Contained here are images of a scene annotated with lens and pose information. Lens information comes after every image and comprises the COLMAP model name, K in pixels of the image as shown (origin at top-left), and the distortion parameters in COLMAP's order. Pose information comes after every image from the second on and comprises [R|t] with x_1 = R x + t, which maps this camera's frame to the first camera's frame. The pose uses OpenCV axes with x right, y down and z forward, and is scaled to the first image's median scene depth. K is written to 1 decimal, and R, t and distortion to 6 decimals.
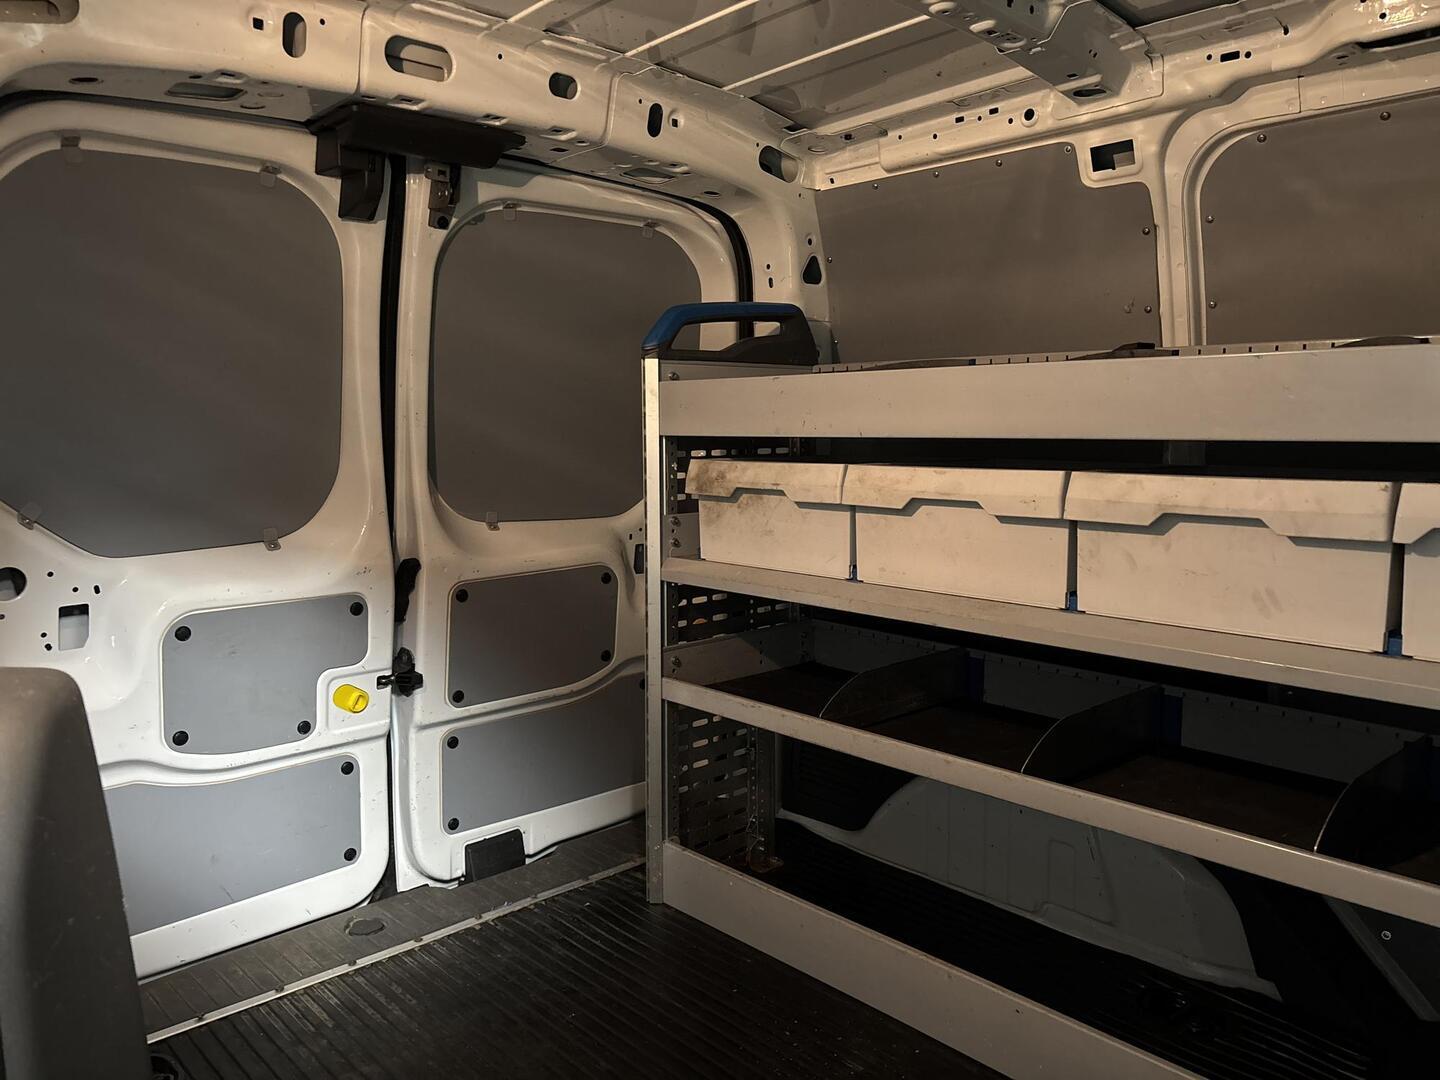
lens RADIAL K [[1072.2, 0, 720.0], [0, 1072.2, 540.0], [0, 0, 1]] dist [0.005091, -0.002274]
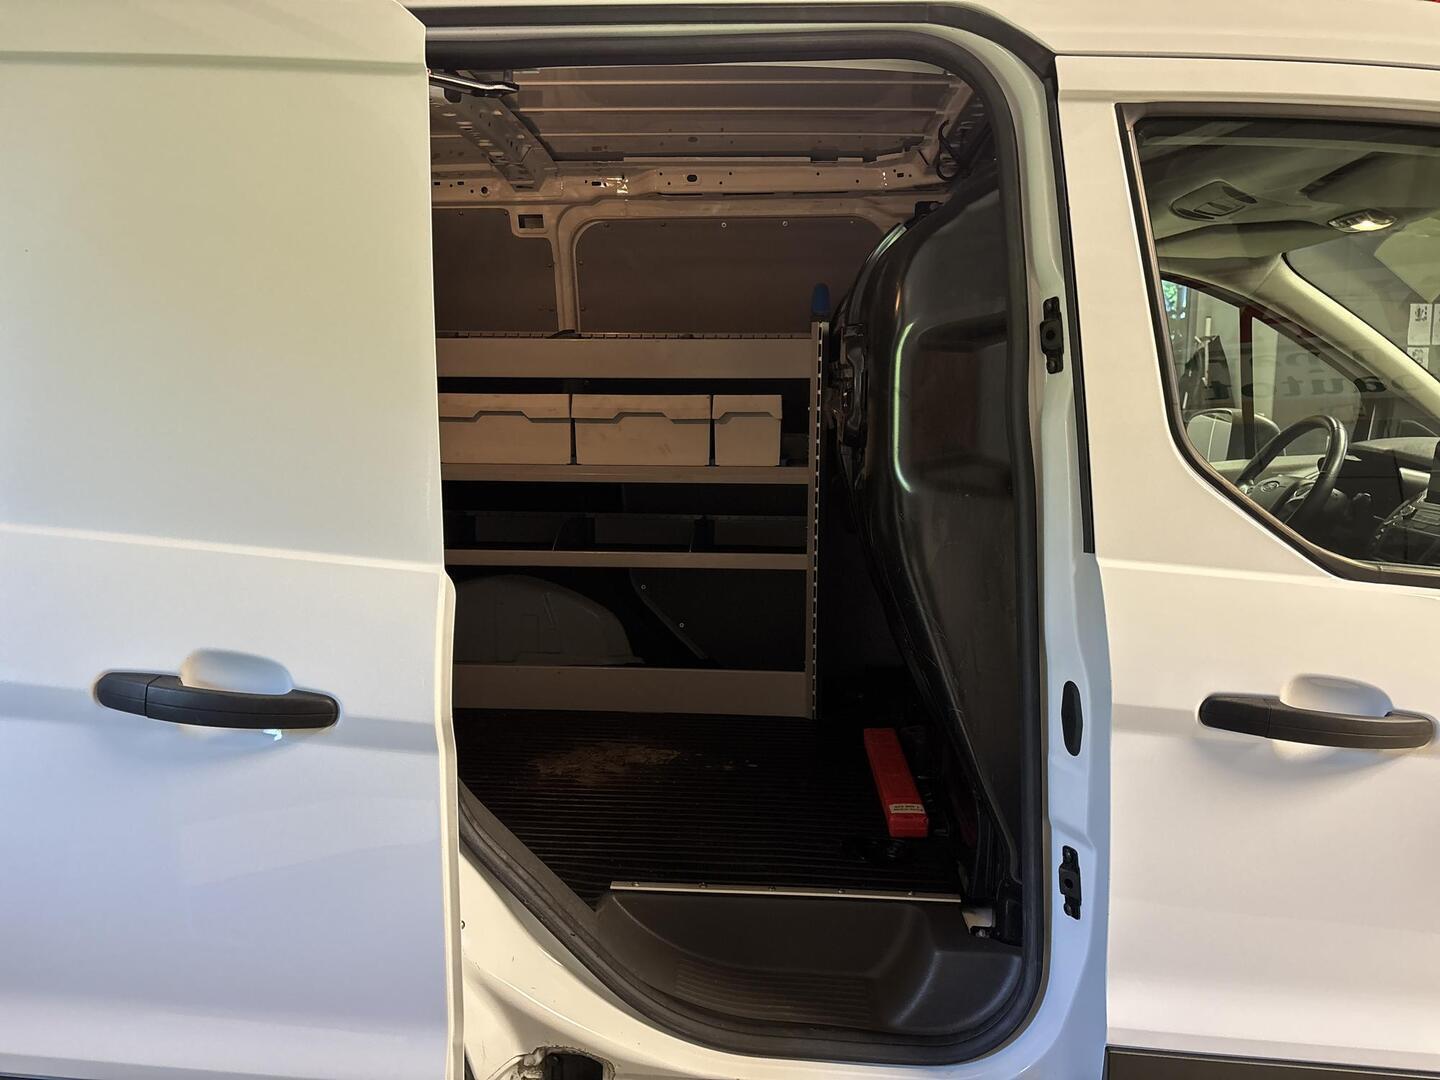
lens RADIAL K [[1072.2, 0, 720.0], [0, 1072.2, 540.0], [0, 0, 1]] dist [0.005091, -0.002274]
pose [[0.725982, -0.091706, 0.681572, -0.721457], [0.067875, 0.995785, 0.061687, 0.085955], [-0.684356, 0.001478, 0.729147, -0.551466]]
